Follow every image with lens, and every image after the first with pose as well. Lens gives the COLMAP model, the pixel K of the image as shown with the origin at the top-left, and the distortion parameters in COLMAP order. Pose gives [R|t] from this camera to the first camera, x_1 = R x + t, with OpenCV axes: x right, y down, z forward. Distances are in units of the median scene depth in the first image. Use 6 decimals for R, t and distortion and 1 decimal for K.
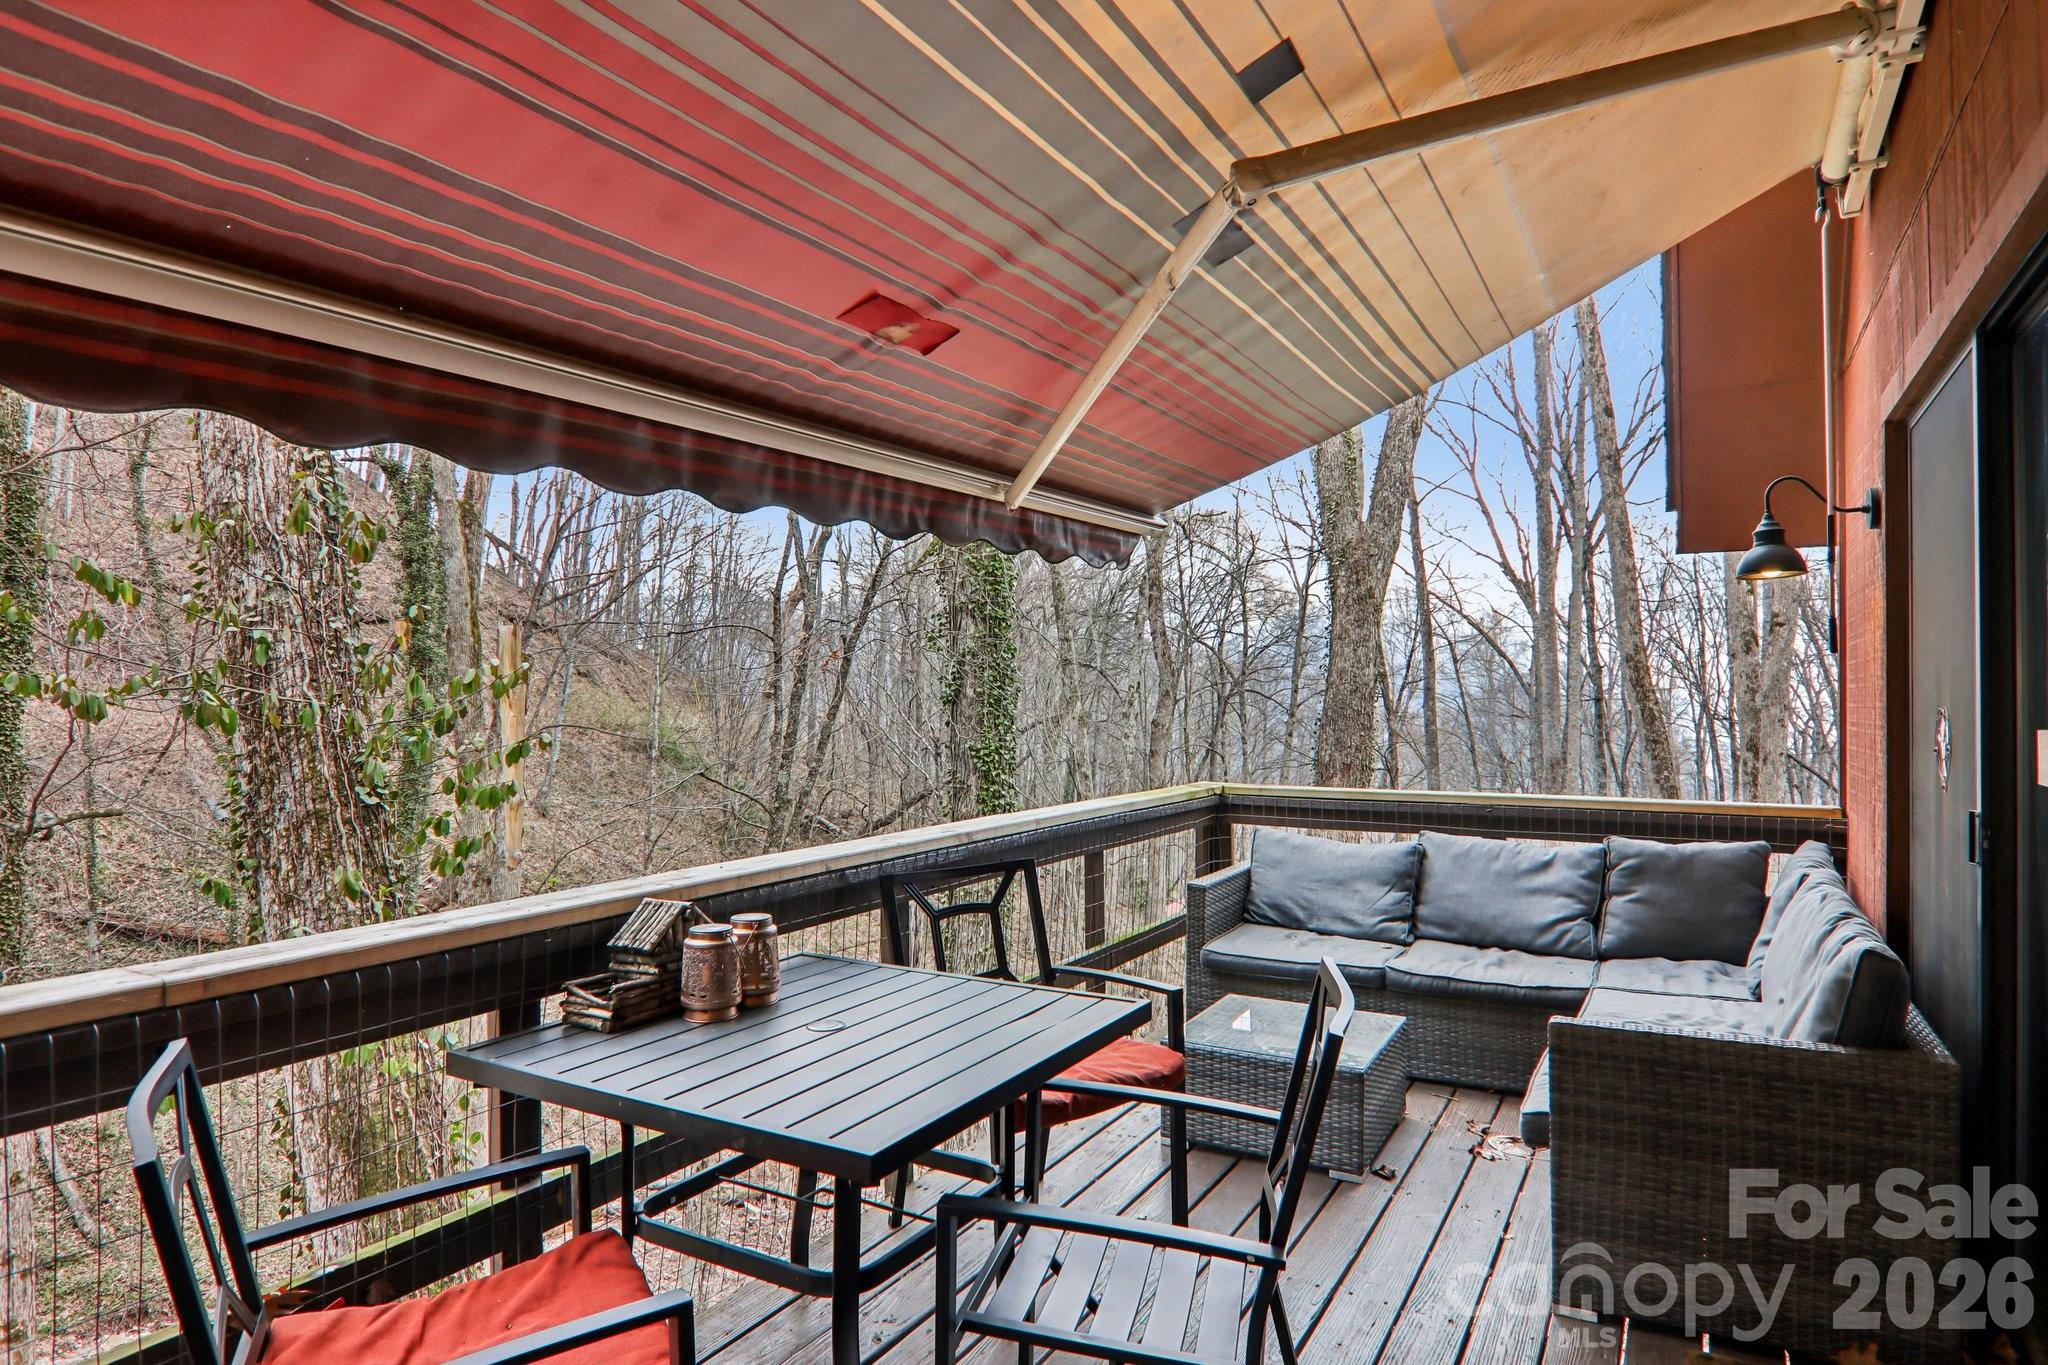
lens RADIAL K [[1165.7, 0, 1035.7], [0, 1165.7, 699.8], [0, 0, 1]] dist [0.003291, -0.018231]
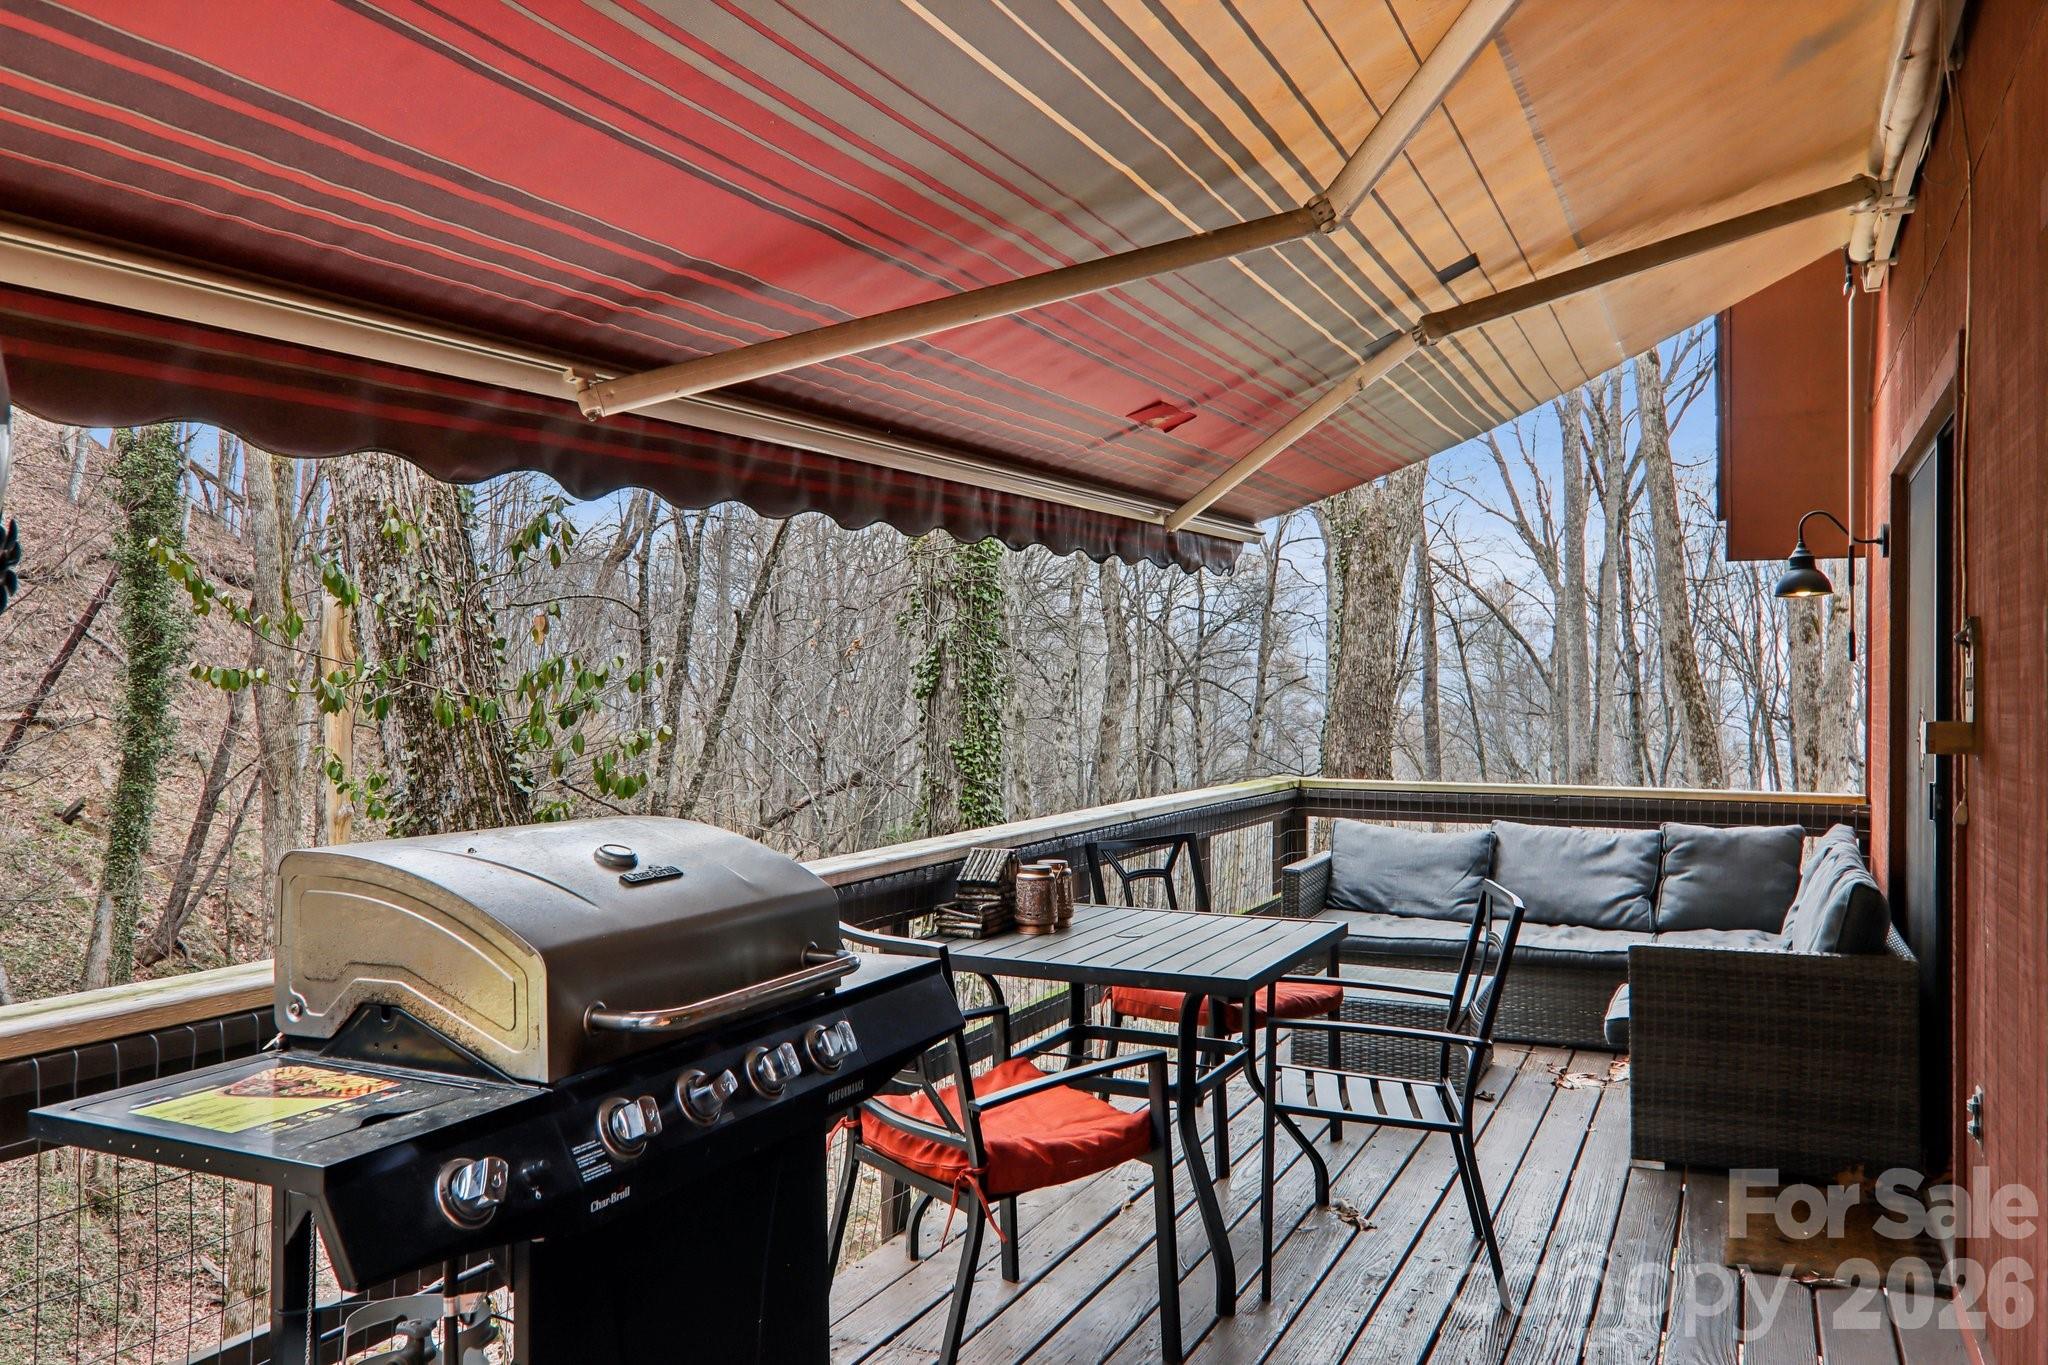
lens RADIAL K [[1551.9, 0, 1026.4], [0, 1551.9, 699.0], [0, 0, 1]] dist [0.005829, -0.004616]
pose [[0.996853, 0.004628, 0.079135, -0.200927], [-0.005091, 0.999971, 0.005647, -0.004248], [-0.079107, -0.006032, 0.996848, -0.368349]]
